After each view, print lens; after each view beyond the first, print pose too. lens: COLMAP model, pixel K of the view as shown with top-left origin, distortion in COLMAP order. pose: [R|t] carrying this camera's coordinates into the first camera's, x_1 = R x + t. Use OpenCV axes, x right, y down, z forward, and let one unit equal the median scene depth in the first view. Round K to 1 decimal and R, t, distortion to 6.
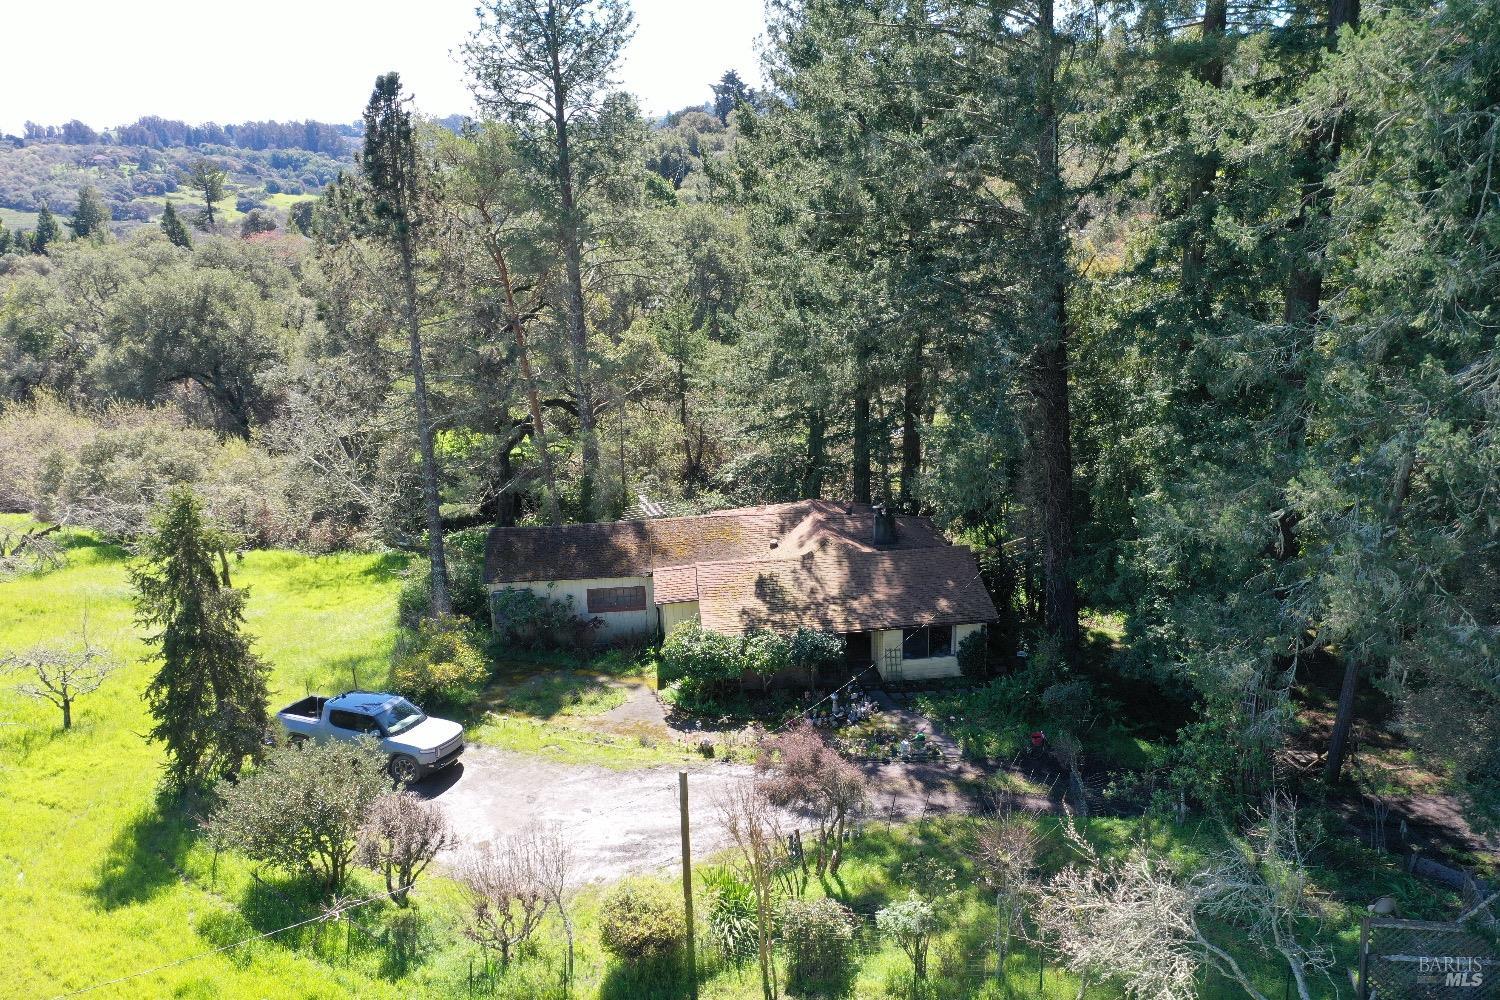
lens RADIAL K [[1184.8, 0, 744.7], [0, 1184.8, 497.1], [0, 0, 1]] dist [0.000119, -0.003692]
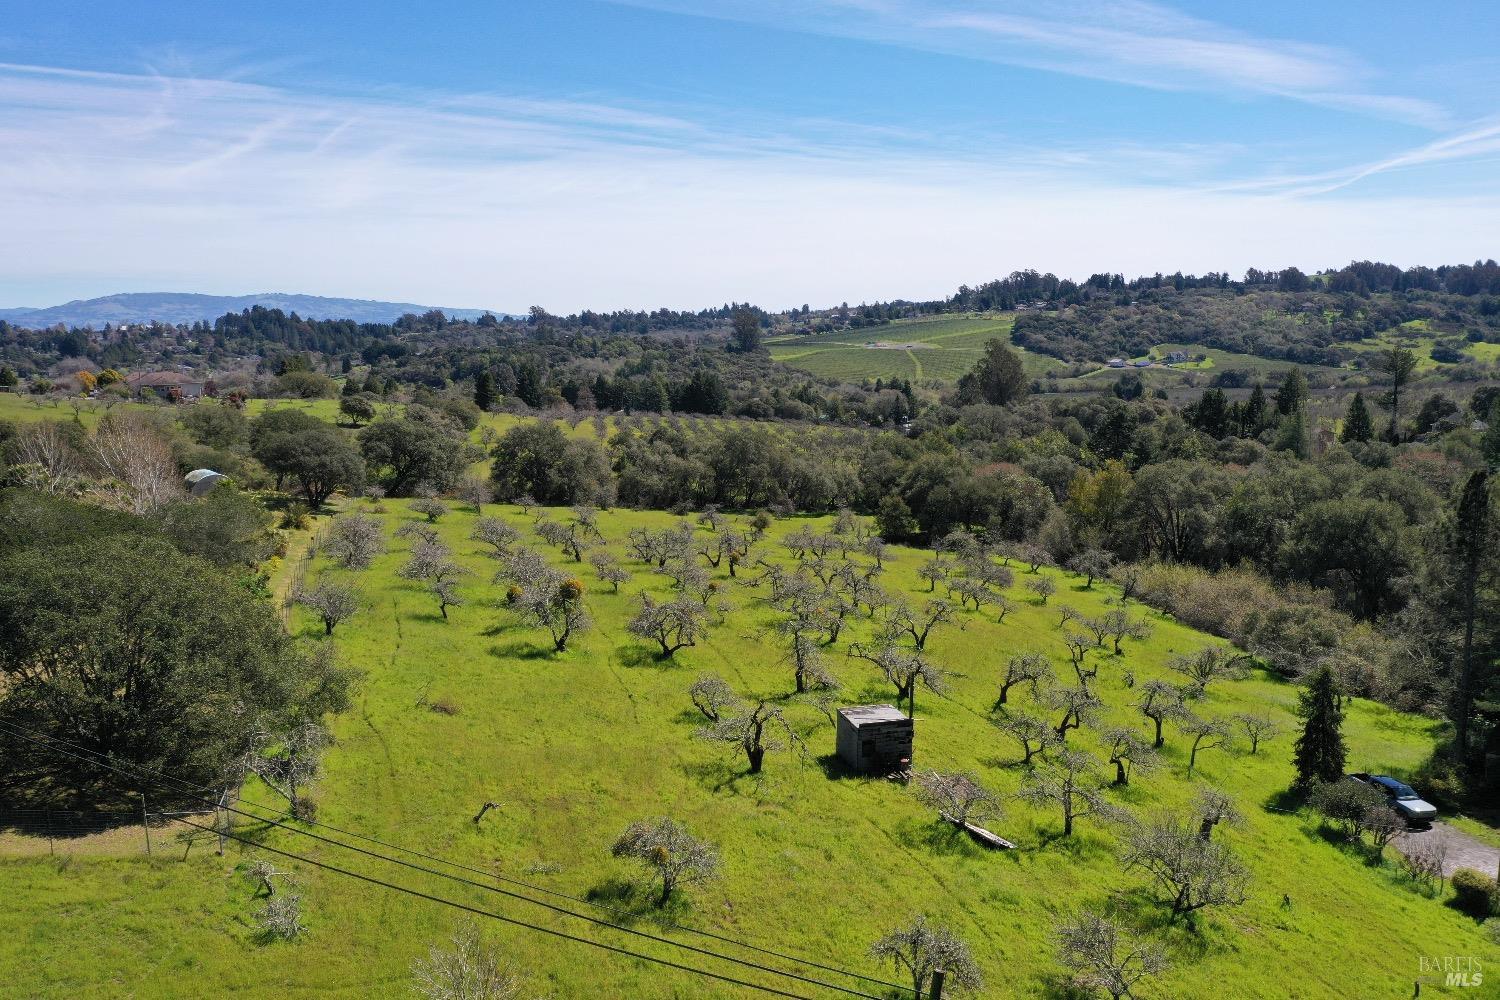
lens RADIAL K [[1184.8, 0, 750.1], [0, 1184.8, 491.9], [0, 0, 1]] dist [0.000119, -0.003692]
pose [[0.608930, 0.130659, -0.782389, 0.221237], [-0.217152, 0.976119, -0.005996, -0.028014], [0.762922, 0.173549, 0.622761, -0.496576]]
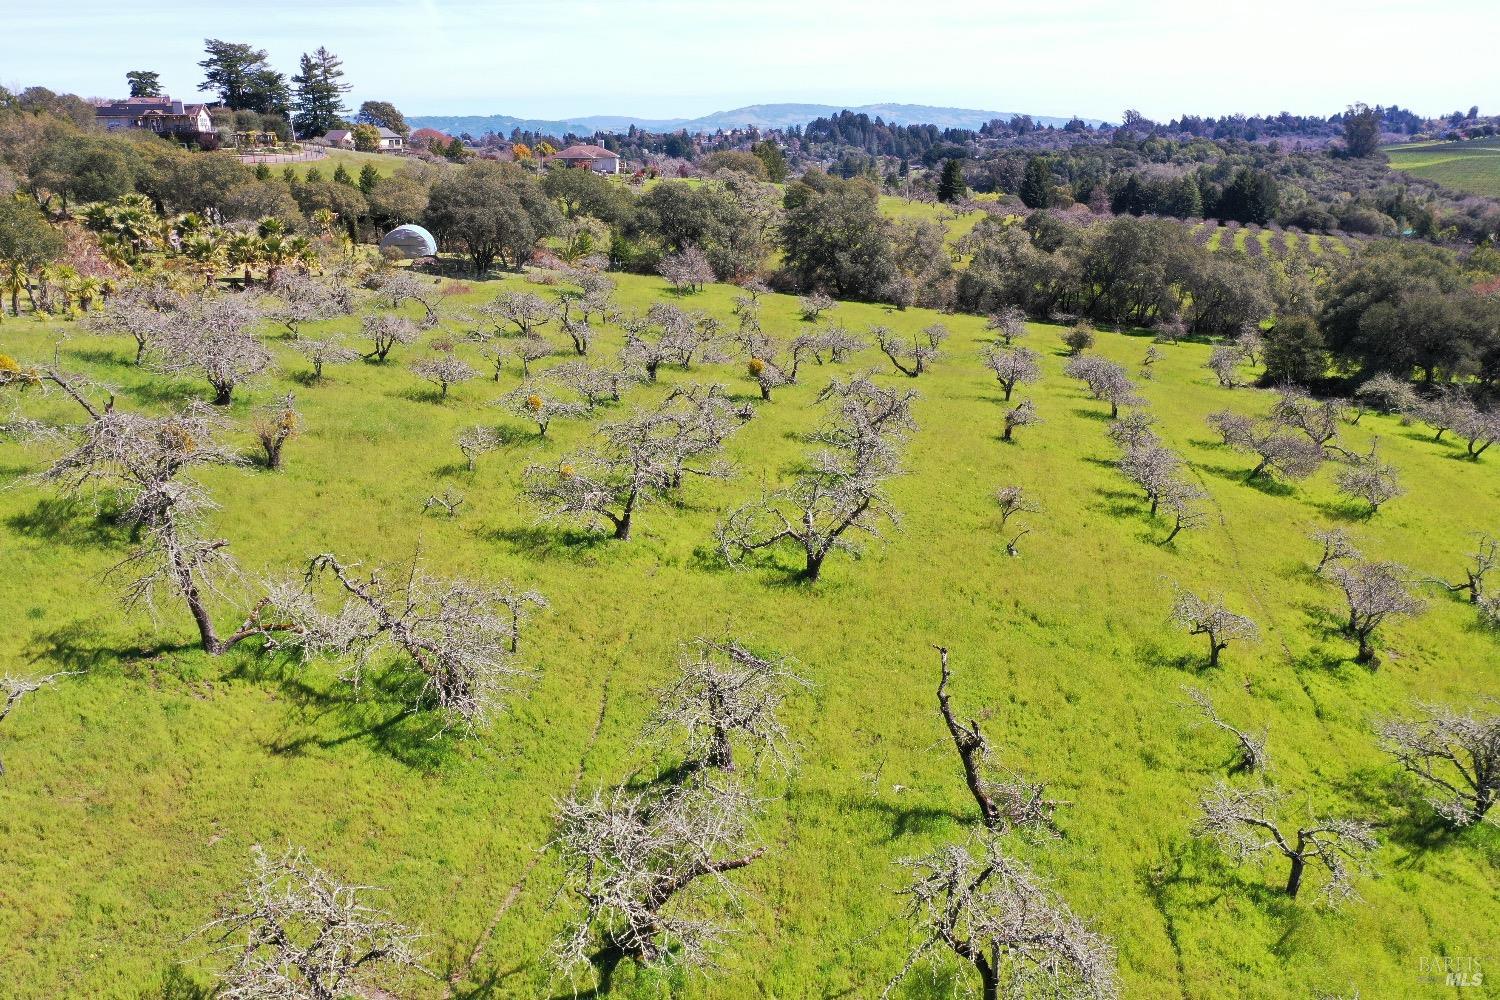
lens RADIAL K [[1184.8, 0, 750.5], [0, 1184.8, 490.4], [0, 0, 1]] dist [0.000119, -0.003692]
pose [[0.163908, 0.302662, -0.938898, -0.053361], [-0.260566, 0.931251, 0.254709, -0.088209], [0.951441, 0.202896, 0.231503, 0.182903]]
